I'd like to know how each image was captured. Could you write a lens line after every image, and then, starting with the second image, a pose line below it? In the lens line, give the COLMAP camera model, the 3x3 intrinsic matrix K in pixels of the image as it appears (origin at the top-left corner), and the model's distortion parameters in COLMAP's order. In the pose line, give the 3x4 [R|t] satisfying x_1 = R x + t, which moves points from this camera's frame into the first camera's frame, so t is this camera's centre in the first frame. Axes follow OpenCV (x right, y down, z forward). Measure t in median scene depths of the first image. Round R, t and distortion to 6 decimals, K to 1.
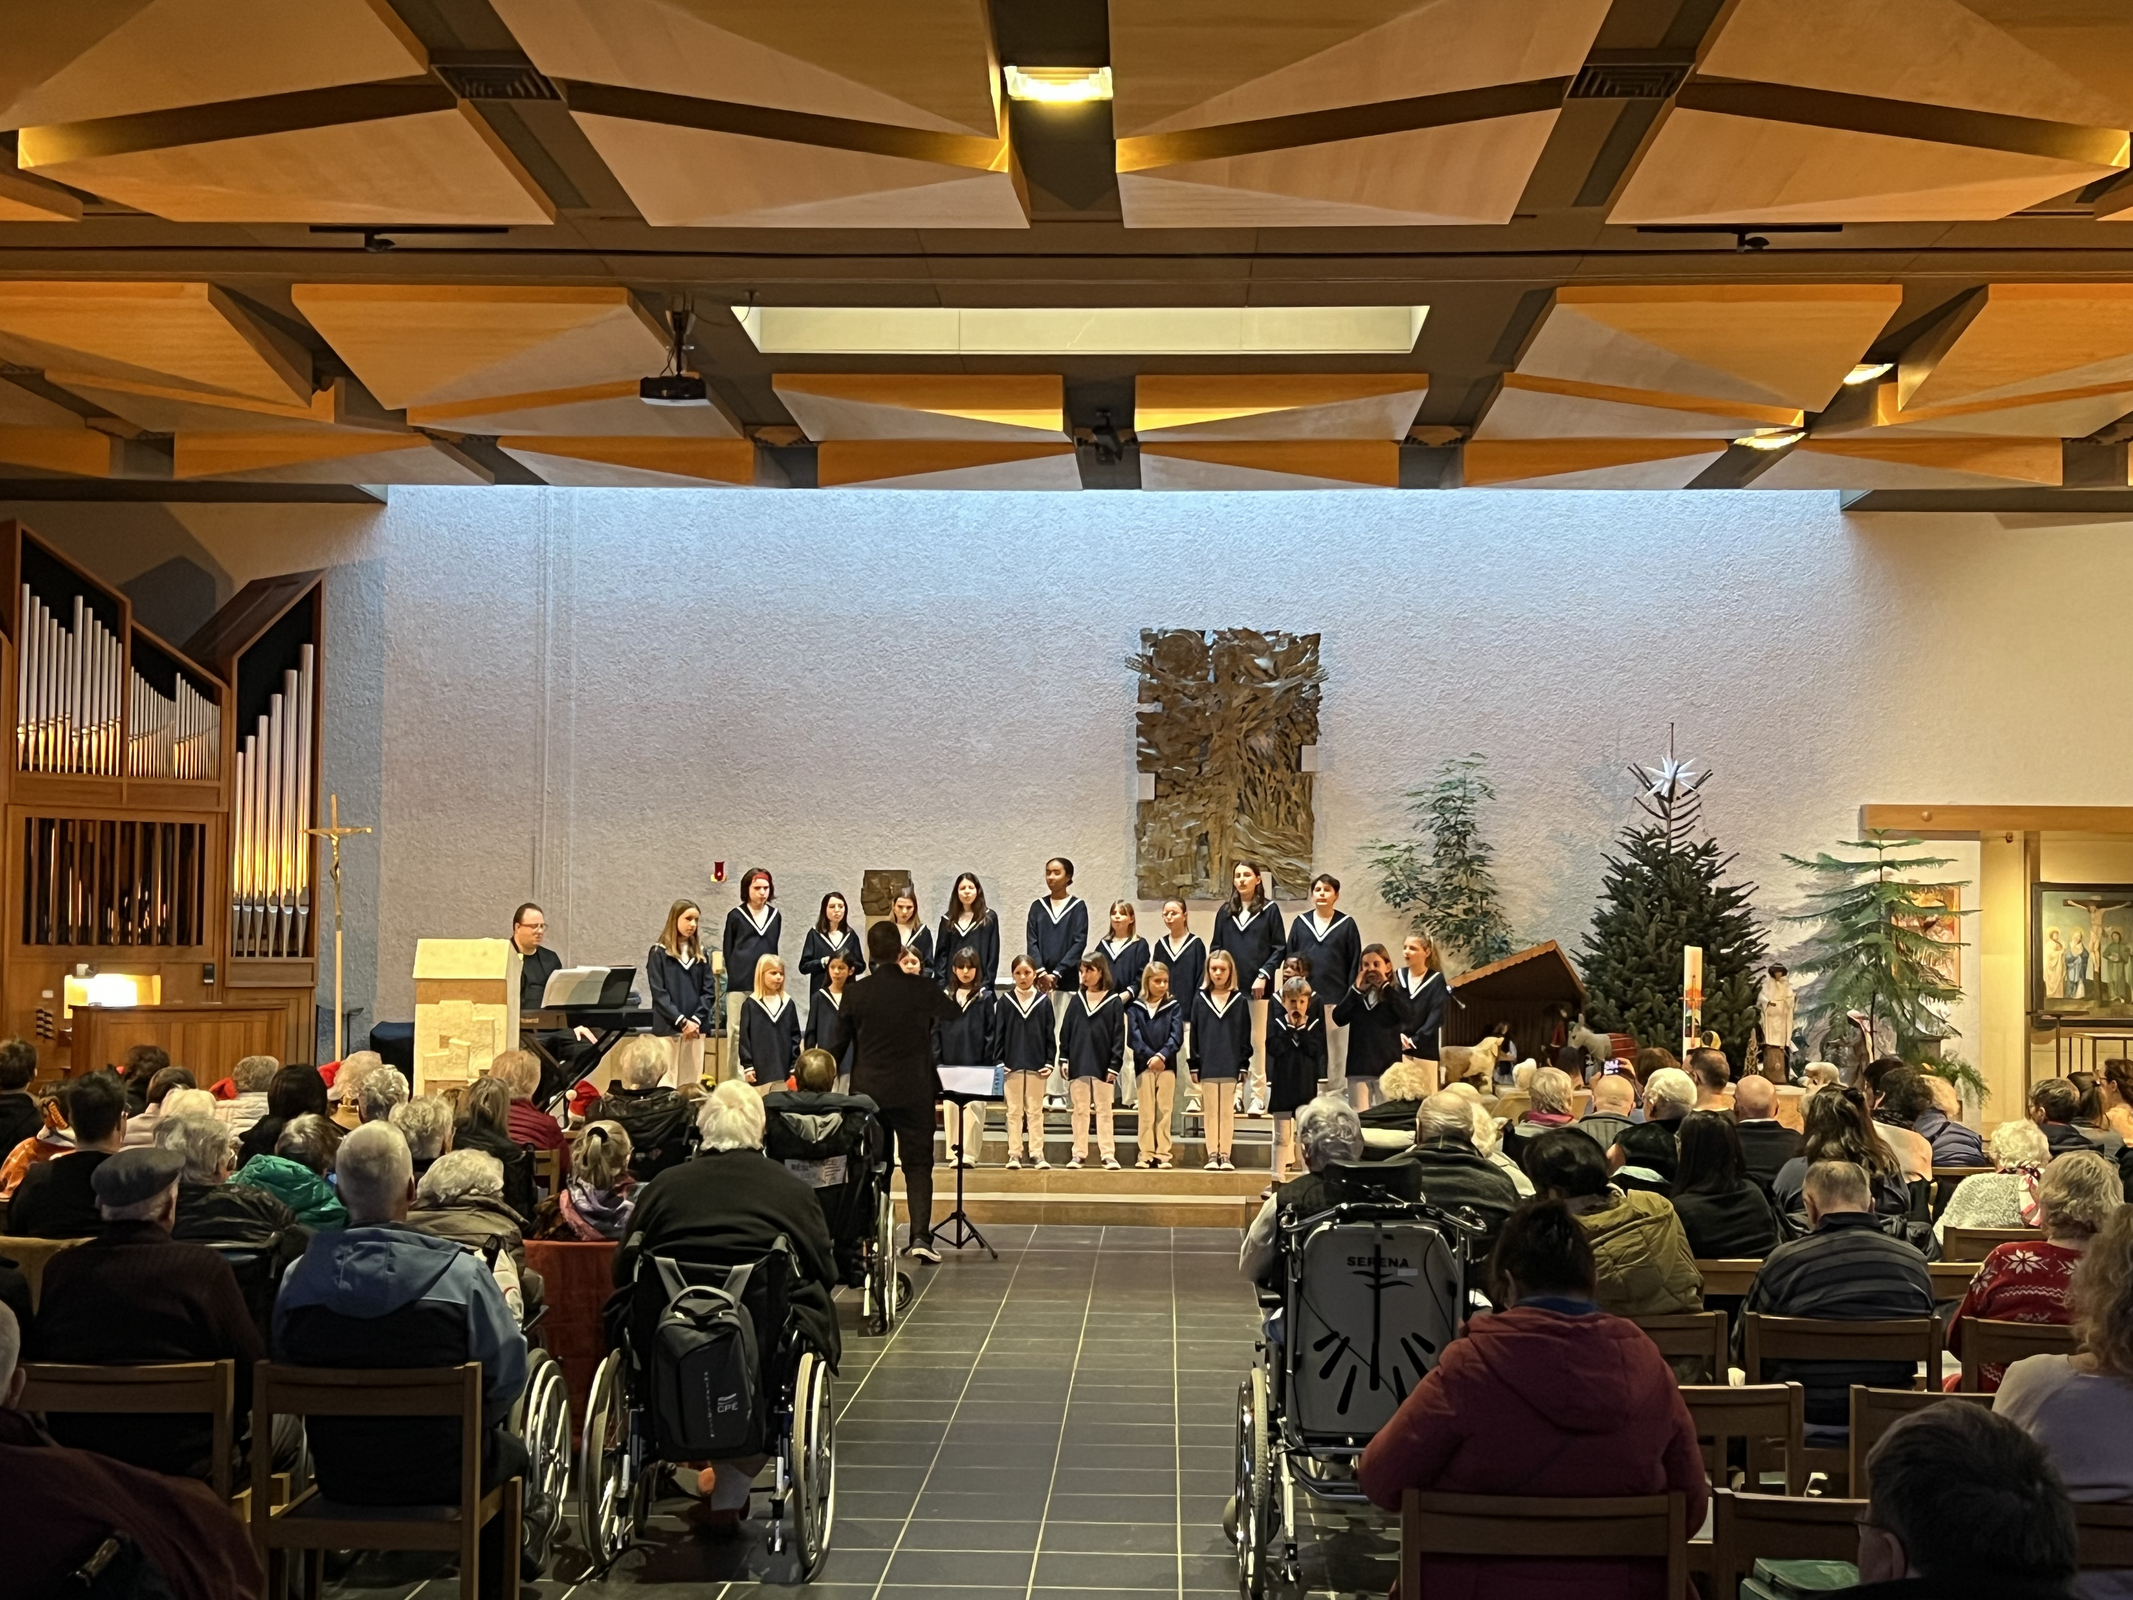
lens RADIAL K [[2749.6, 0, 1065.7], [0, 2749.6, 831.9], [0, 0, 1]] dist [0.197366, -0.624609]
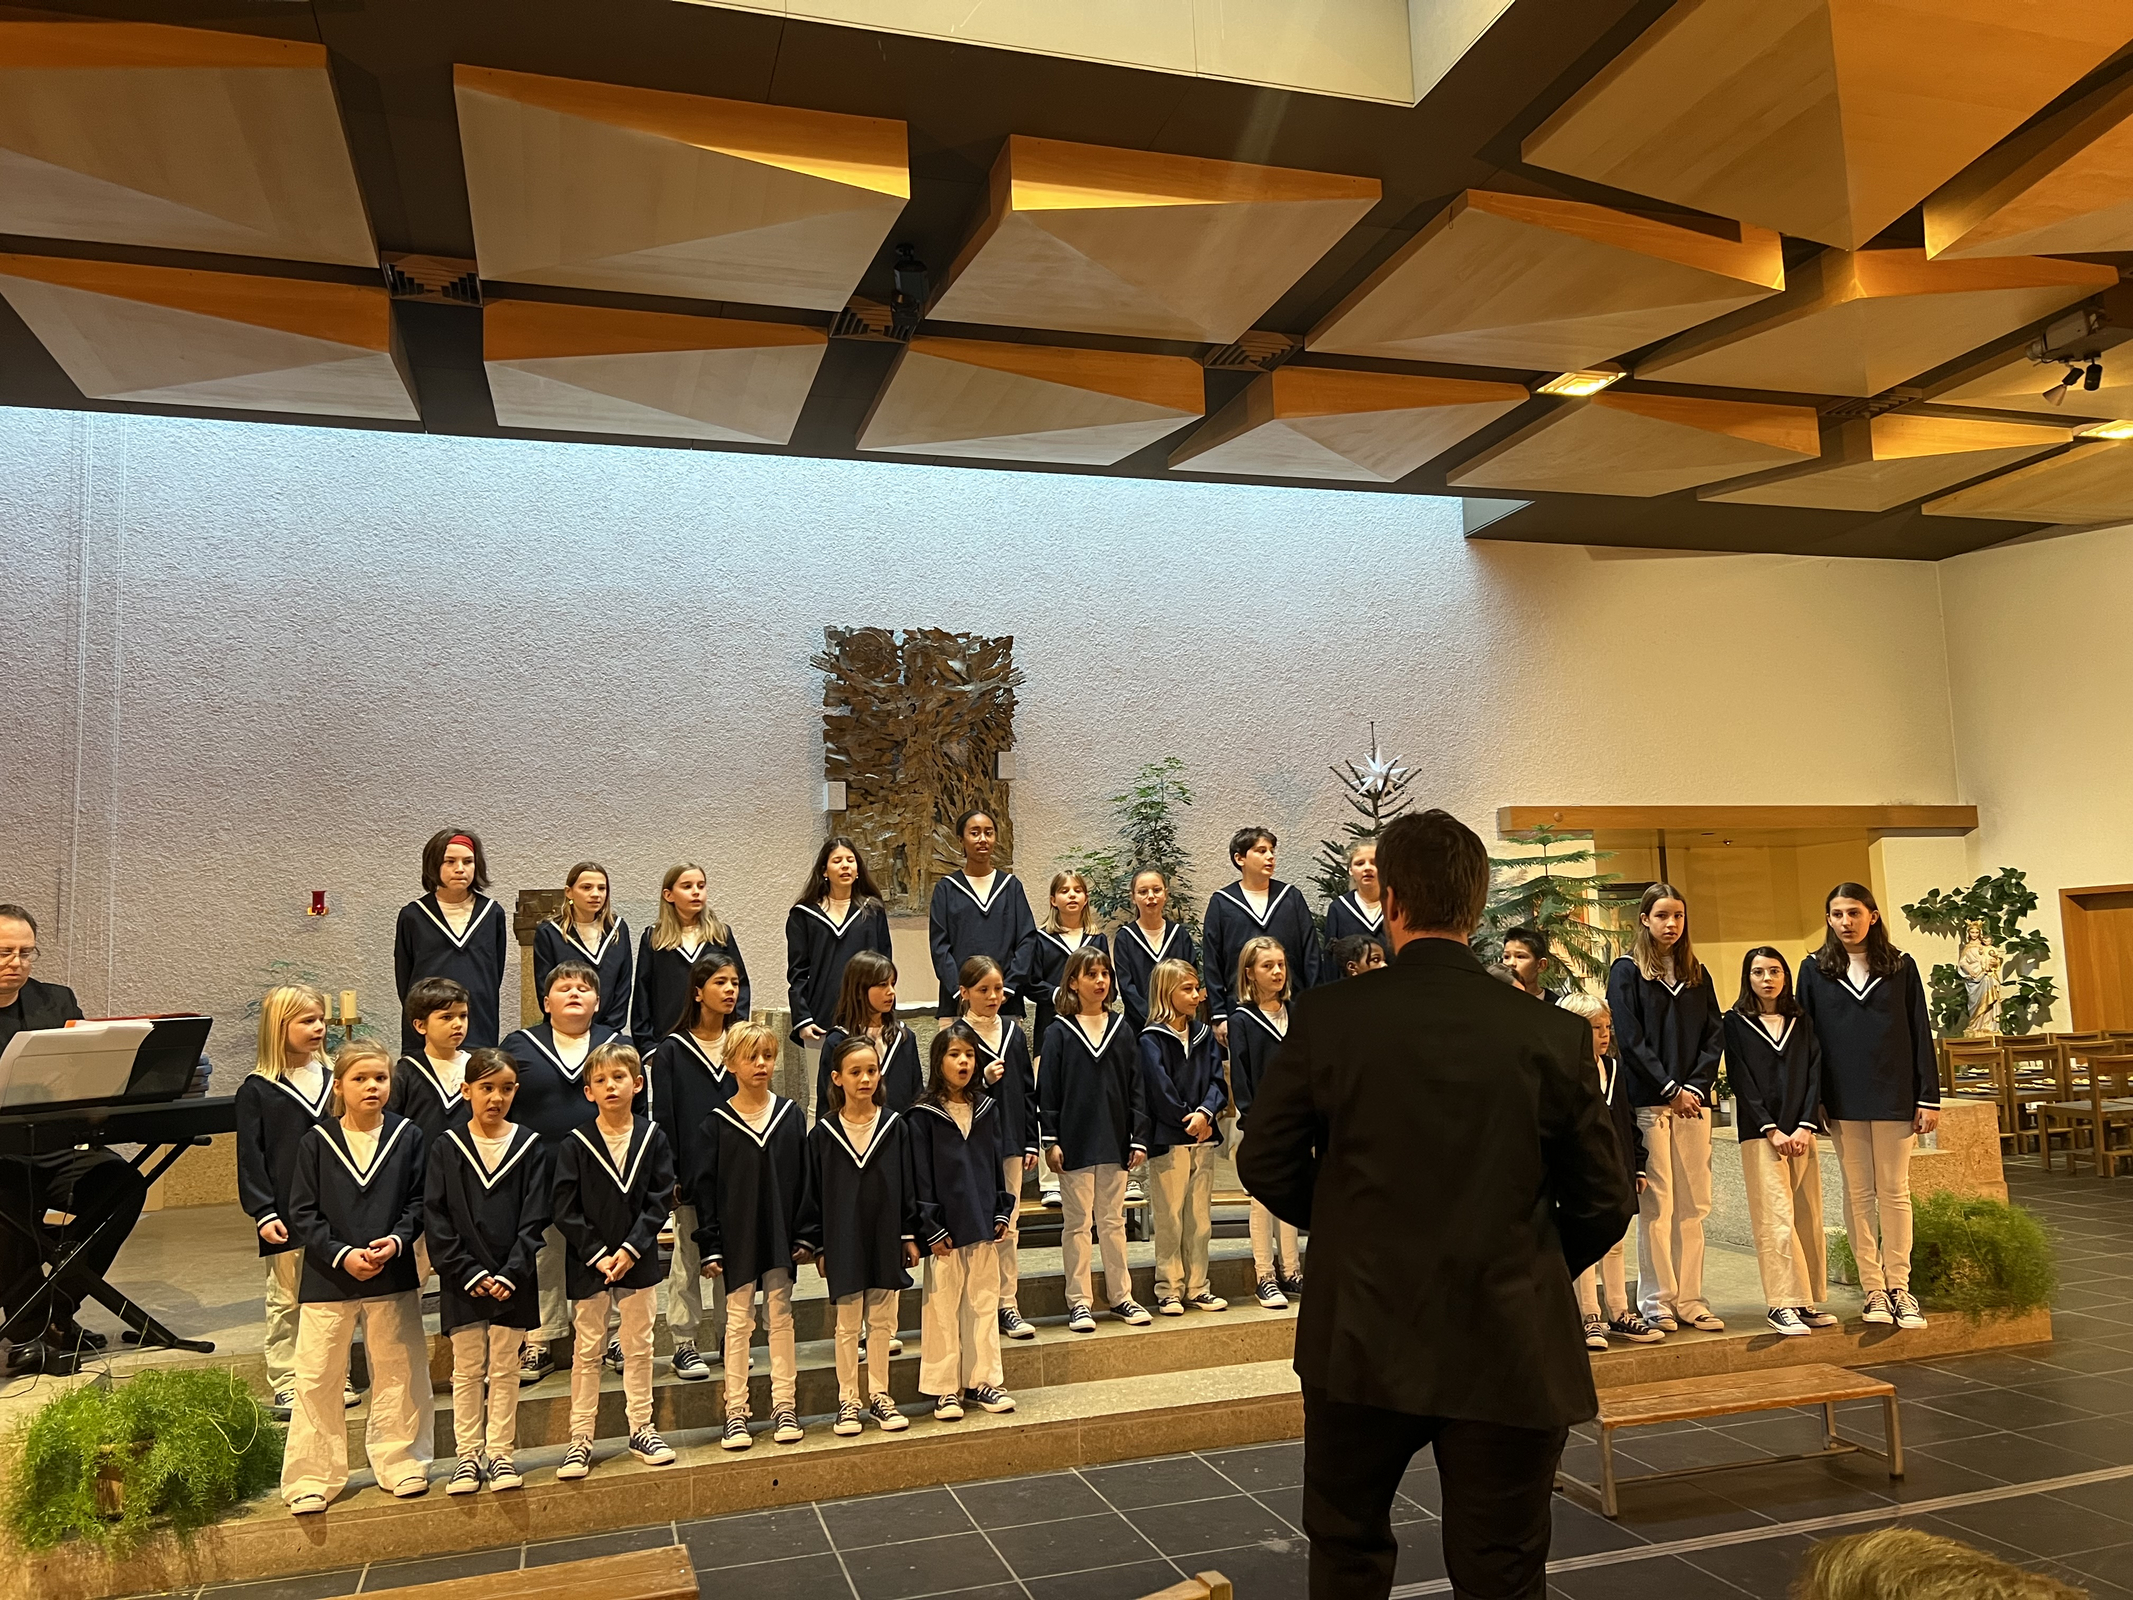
lens RADIAL K [[1594.4, 0, 1073.2], [0, 1594.4, 803.2], [0, 0, 1]] dist [0.079659, -0.091117]
pose [[0.942160, -0.008550, 0.335053, -0.075191], [0.033325, 0.997111, -0.068264, 0.025094], [-0.333501, 0.075481, 0.939723, 0.472512]]
